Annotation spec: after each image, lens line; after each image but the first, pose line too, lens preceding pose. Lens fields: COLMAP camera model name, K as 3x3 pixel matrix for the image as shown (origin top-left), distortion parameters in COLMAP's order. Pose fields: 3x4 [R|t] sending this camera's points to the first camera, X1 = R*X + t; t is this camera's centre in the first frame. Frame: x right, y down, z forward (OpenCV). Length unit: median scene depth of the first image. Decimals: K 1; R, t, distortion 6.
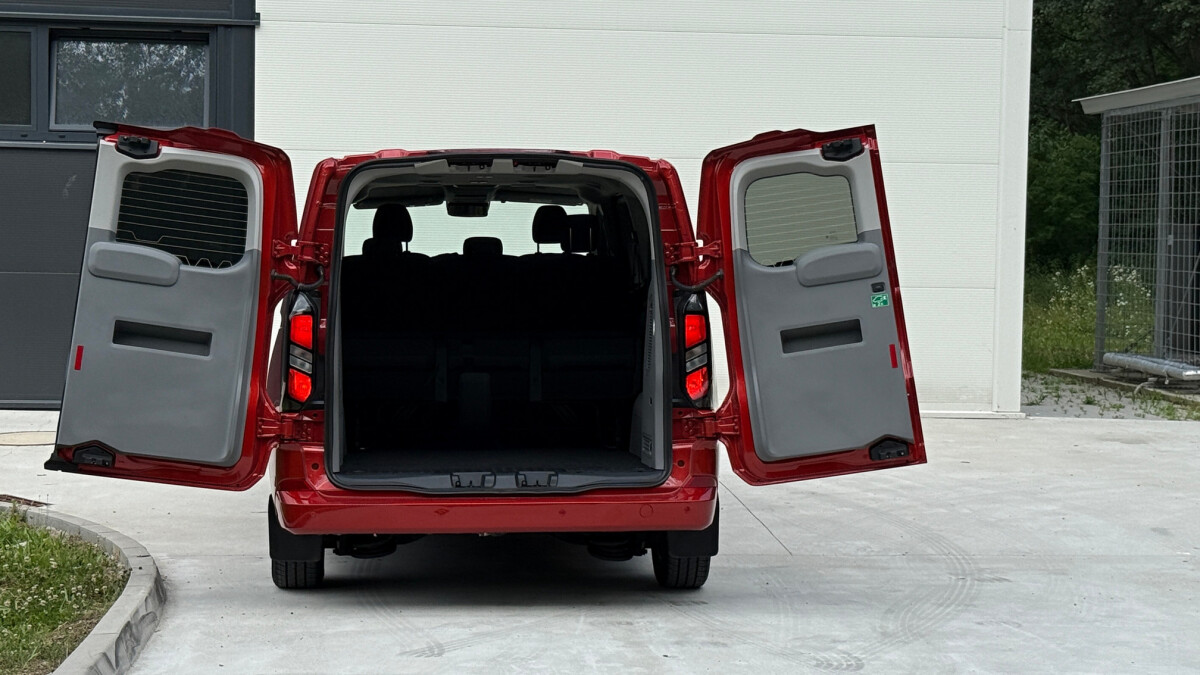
lens RADIAL K [[2304.1, 0, 601.5], [0, 2304.1, 343.6], [0, 0, 1]] dist [0.054830, 0.000000]
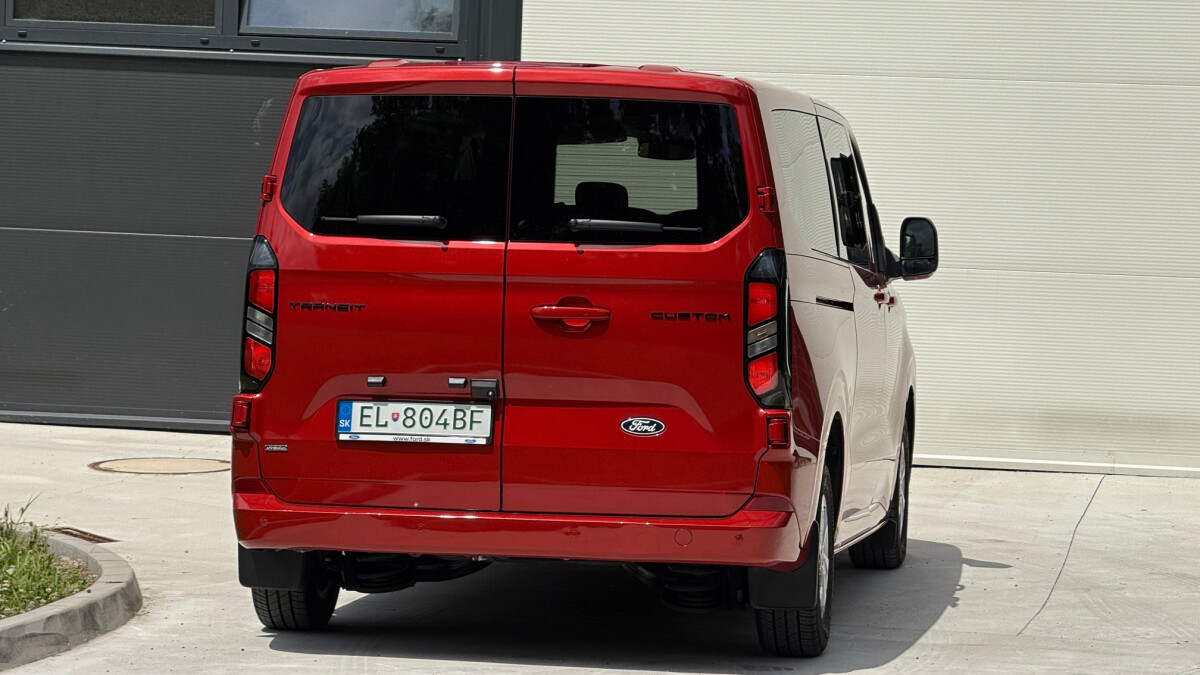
lens RADIAL K [[4176.7, 0, 600.2], [0, 4176.7, 335.4], [0, 0, 1]] dist [0.075440, 0.000000]
pose [[0.967399, 0.026426, -0.251875, 0.303567], [-0.031780, 0.999347, -0.017214, 0.027353], [0.251256, 0.024657, 0.967607, -0.312416]]
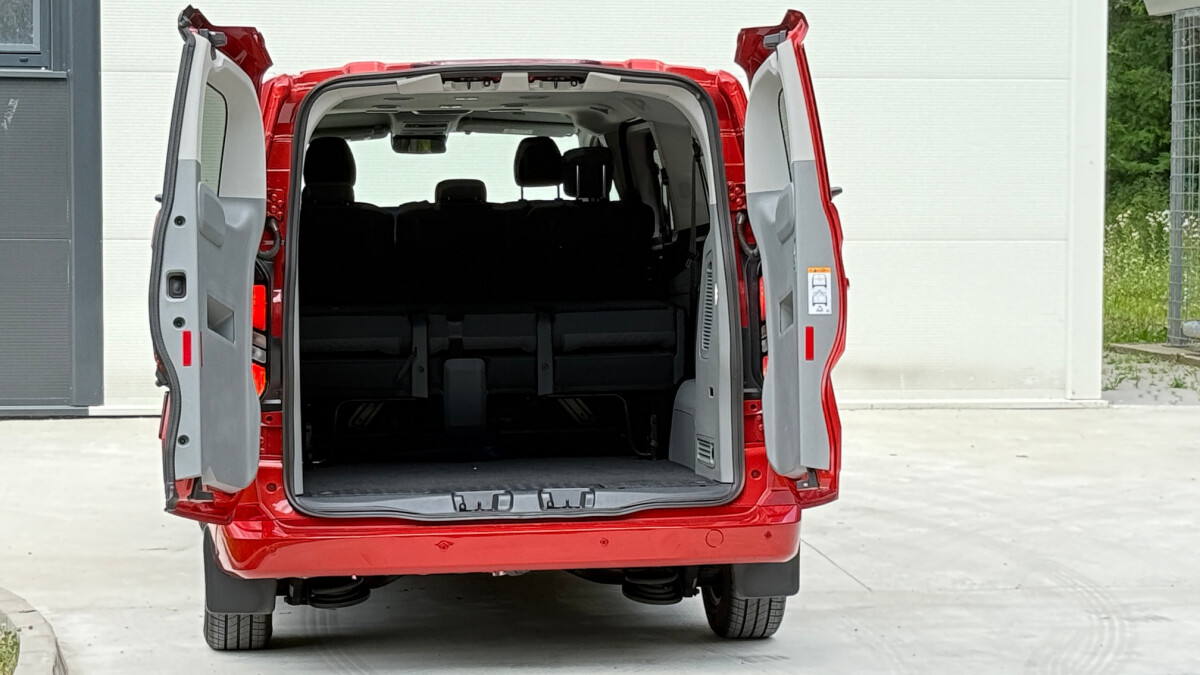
lens RADIAL K [[2939.2, 0, 599.5], [0, 2939.2, 332.0], [0, 0, 1]] dist [0.033149, 0.000000]
pose [[0.998699, -0.016706, 0.048173, -0.056400], [0.016545, 0.999856, 0.003758, 0.001028], [-0.048228, -0.002956, 0.998832, 0.038650]]
